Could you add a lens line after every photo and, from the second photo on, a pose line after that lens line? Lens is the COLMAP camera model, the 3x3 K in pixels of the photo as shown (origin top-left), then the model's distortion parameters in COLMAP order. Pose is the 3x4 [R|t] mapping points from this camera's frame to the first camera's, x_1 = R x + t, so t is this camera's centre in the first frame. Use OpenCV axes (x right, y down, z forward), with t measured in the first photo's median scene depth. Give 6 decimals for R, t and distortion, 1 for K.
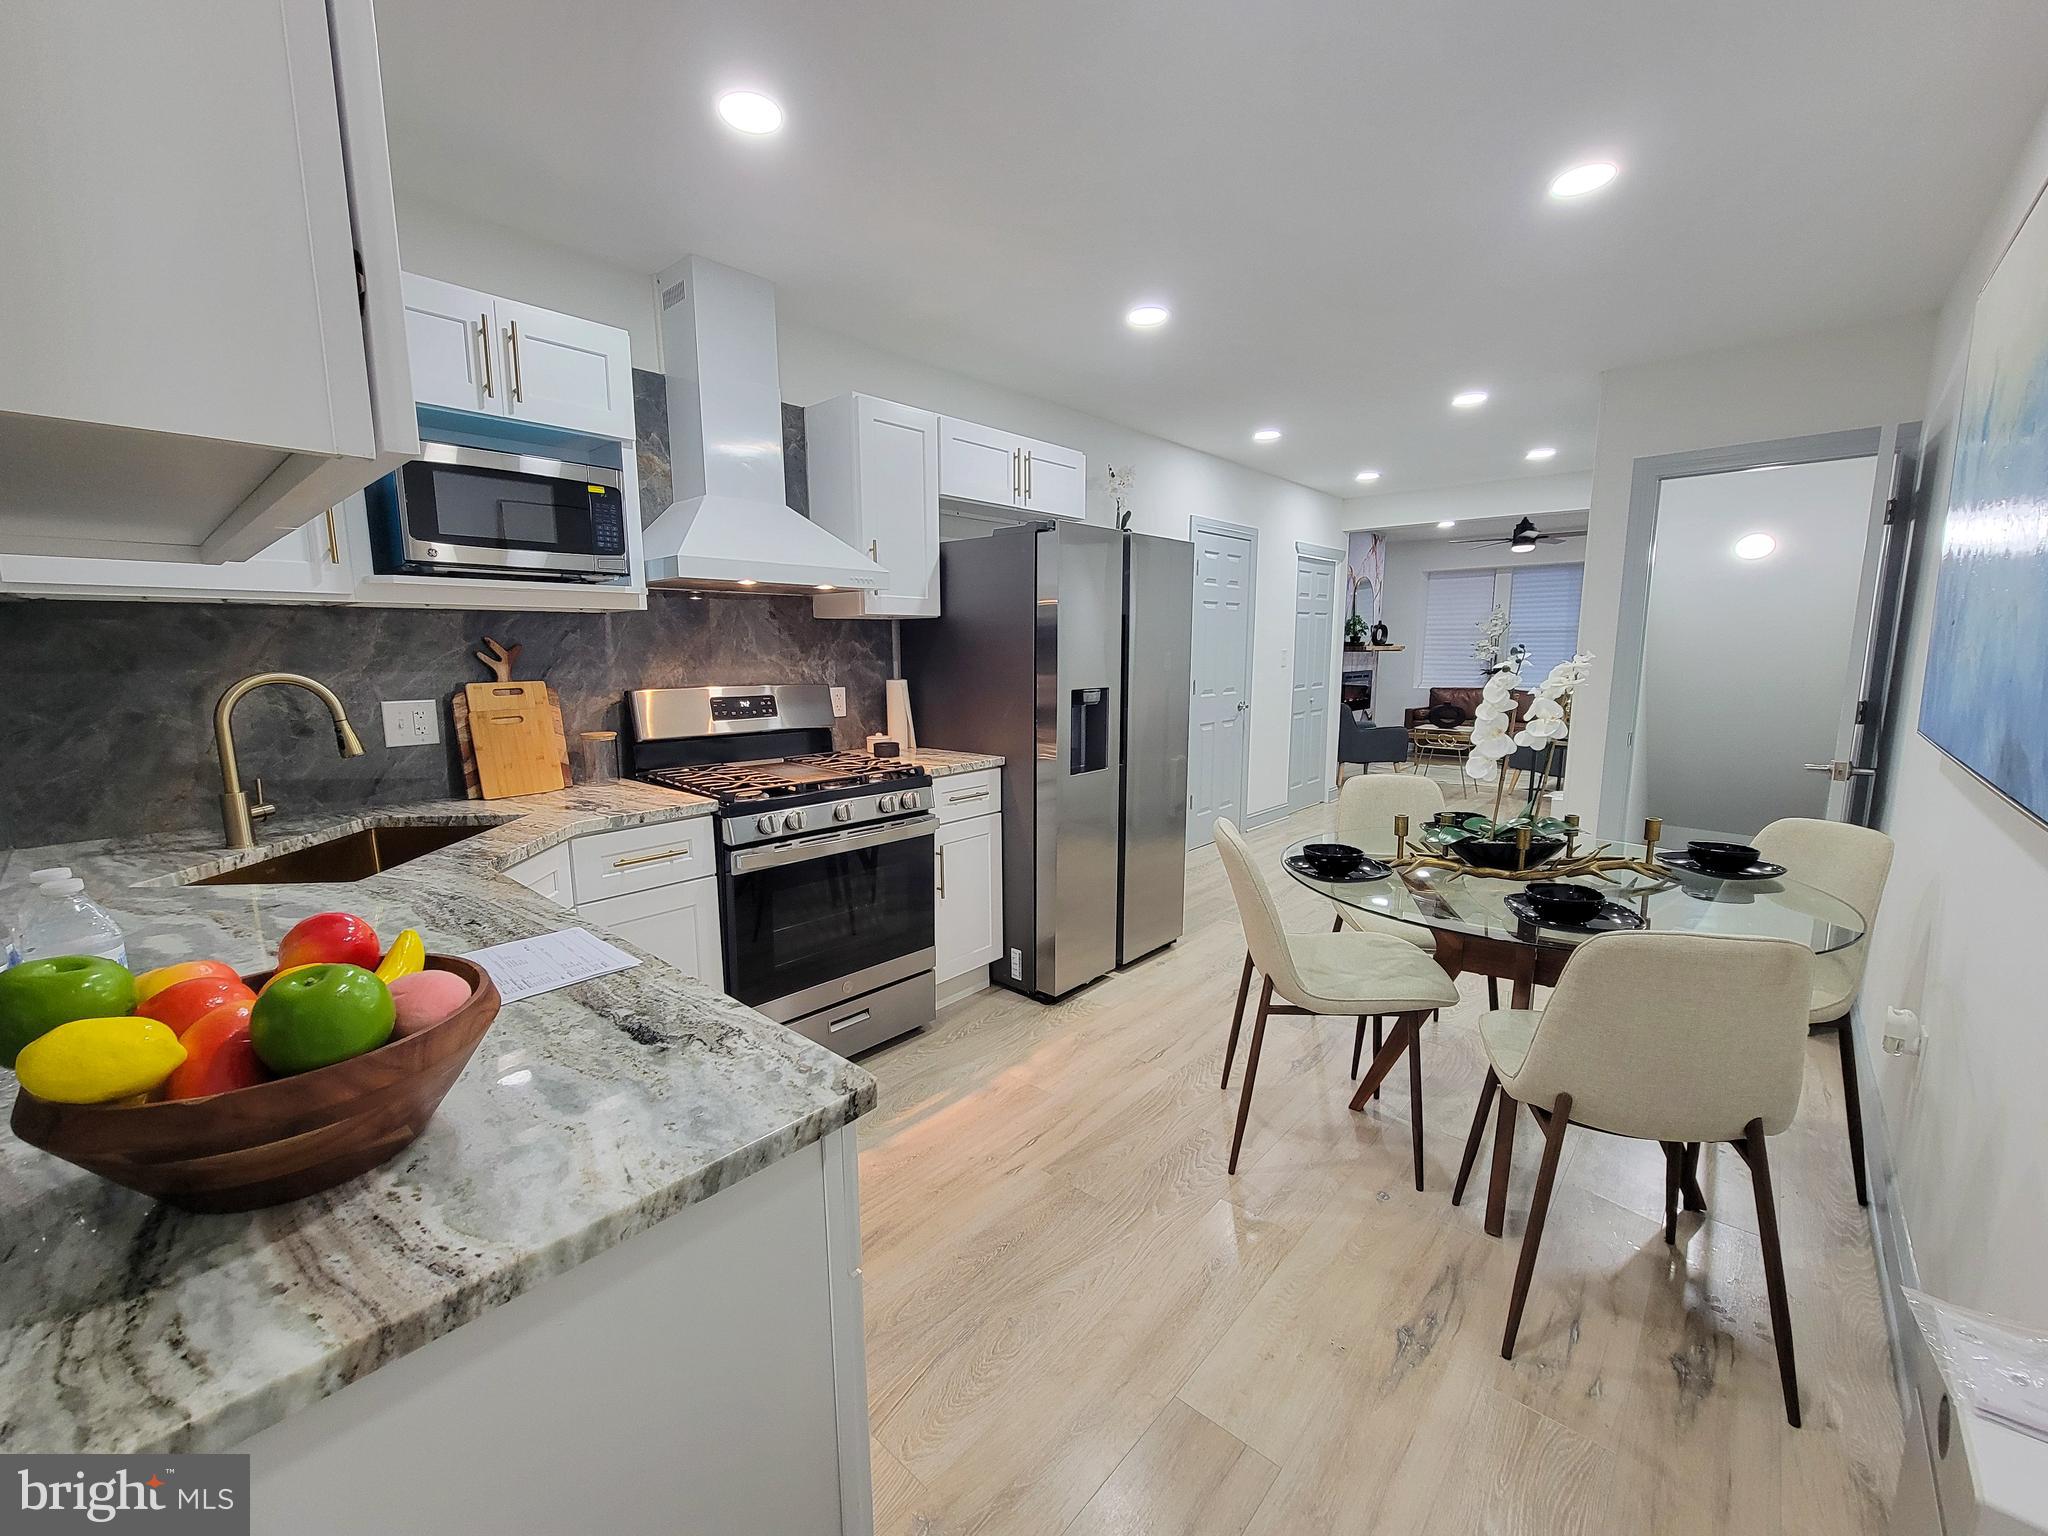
lens RADIAL K [[831.3, 0, 1026.1], [0, 831.3, 767.3], [0, 0, 1]] dist [-0.000501, -0.000018]
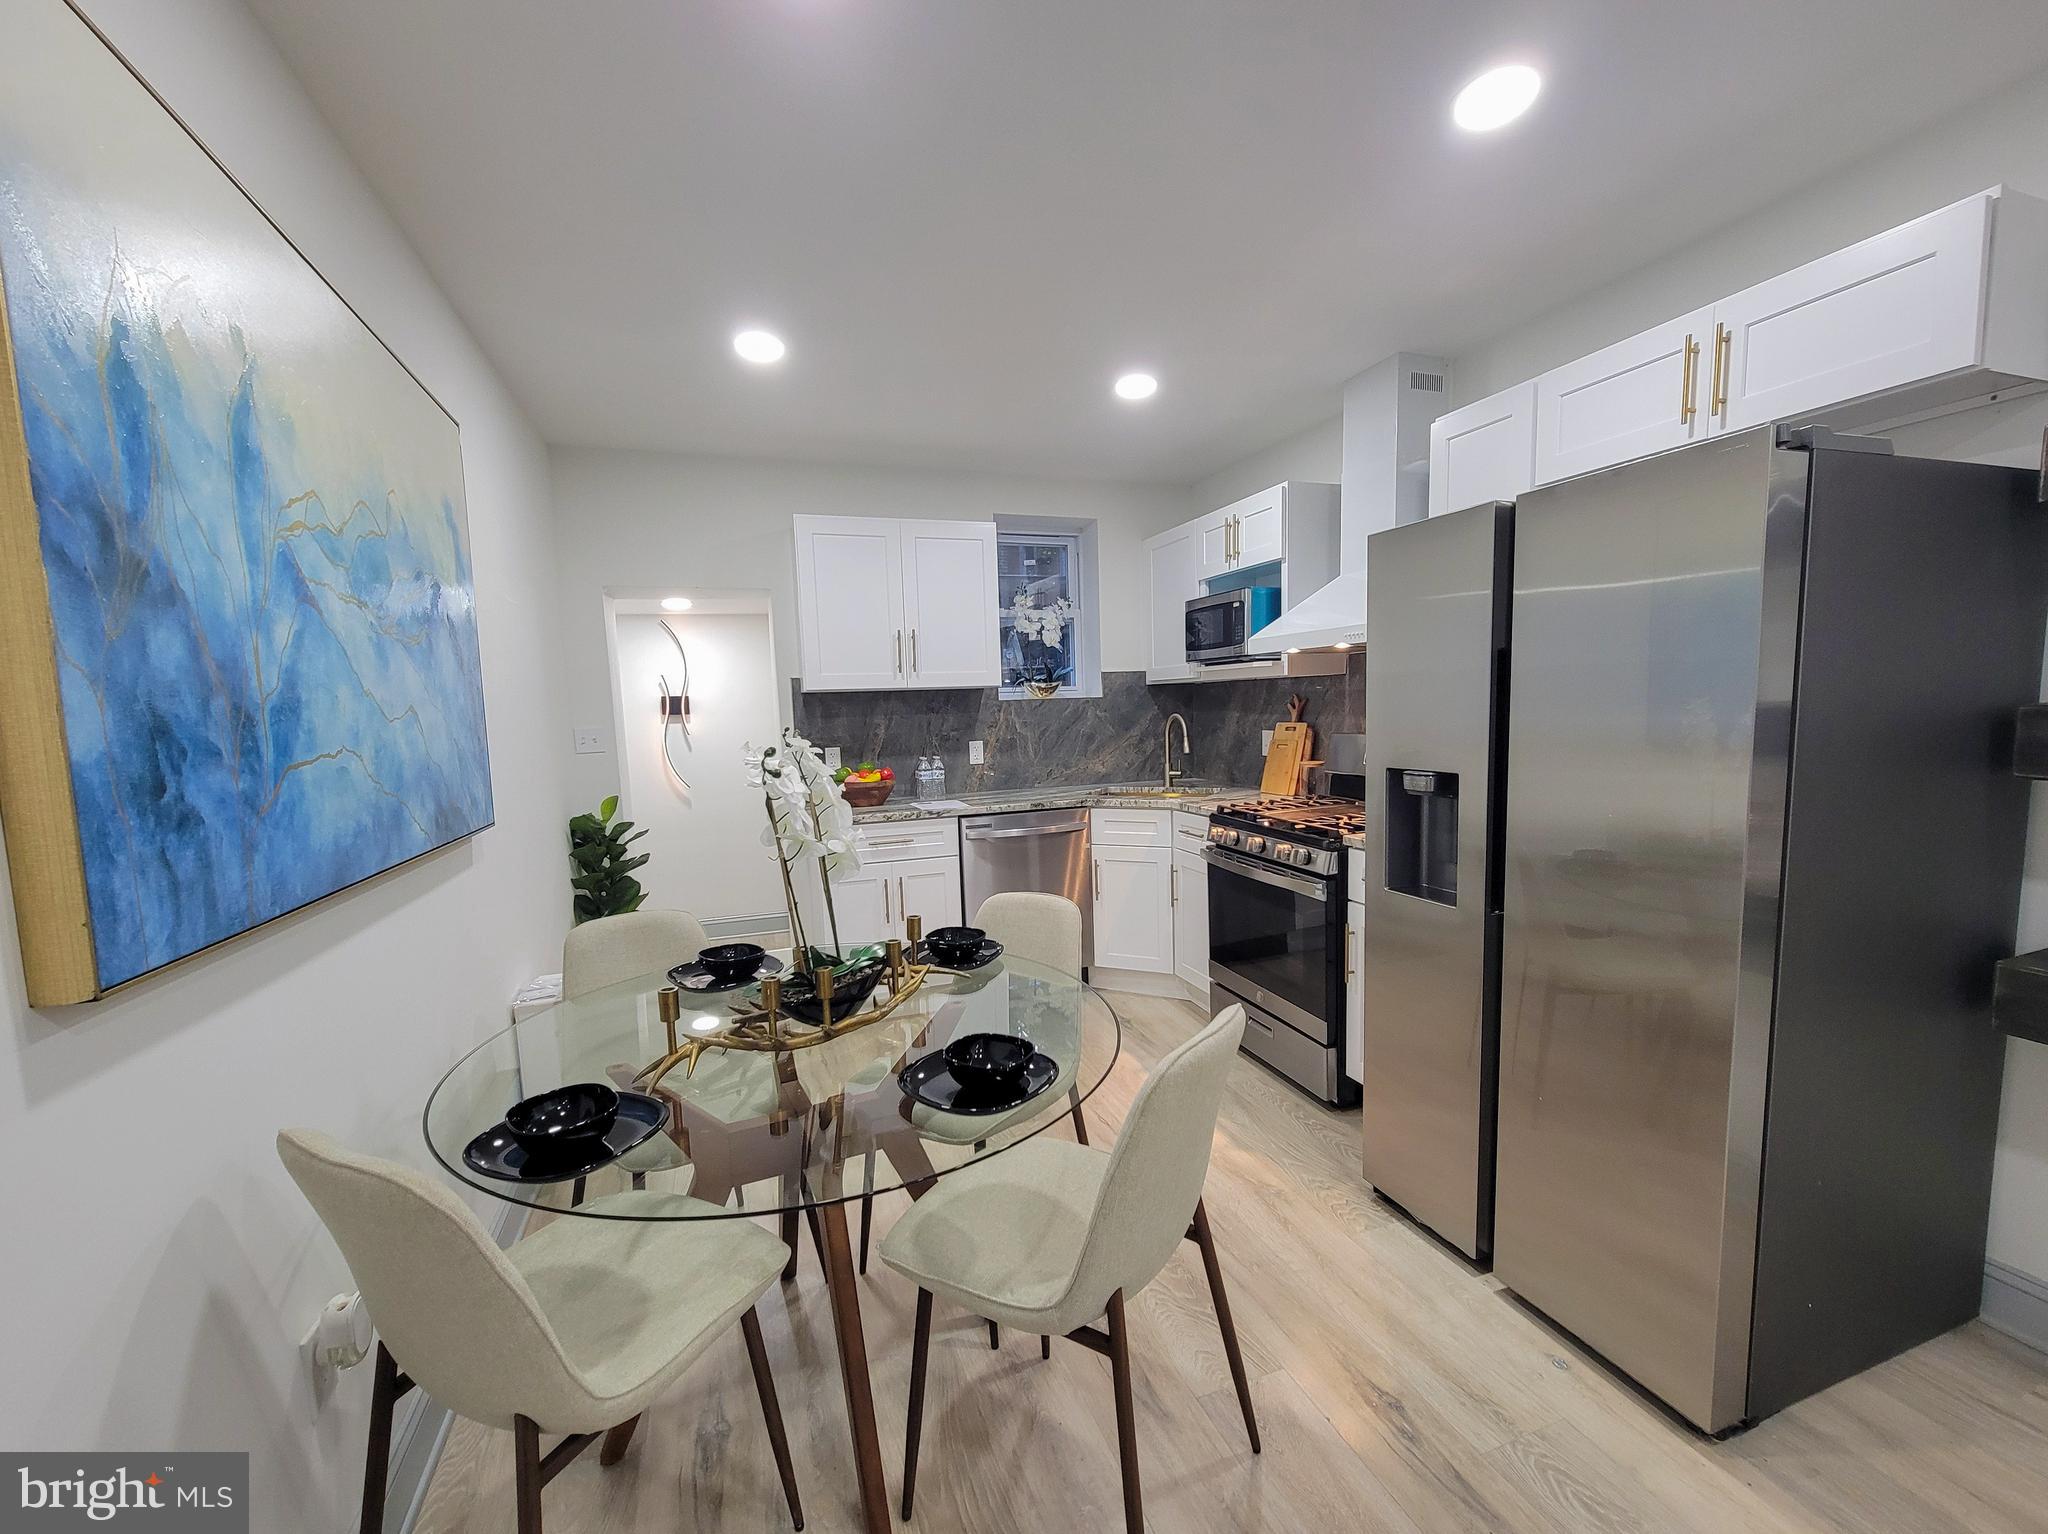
lens RADIAL K [[831.3, 0, 1023.7], [0, 831.3, 781.9], [0, 0, 1]] dist [-0.000501, -0.000018]
pose [[-0.475260, 0.104918, -0.873568, 0.905048], [-0.092166, 0.981466, 0.168019, -0.189439], [0.875005, 0.160366, -0.456782, 1.168475]]
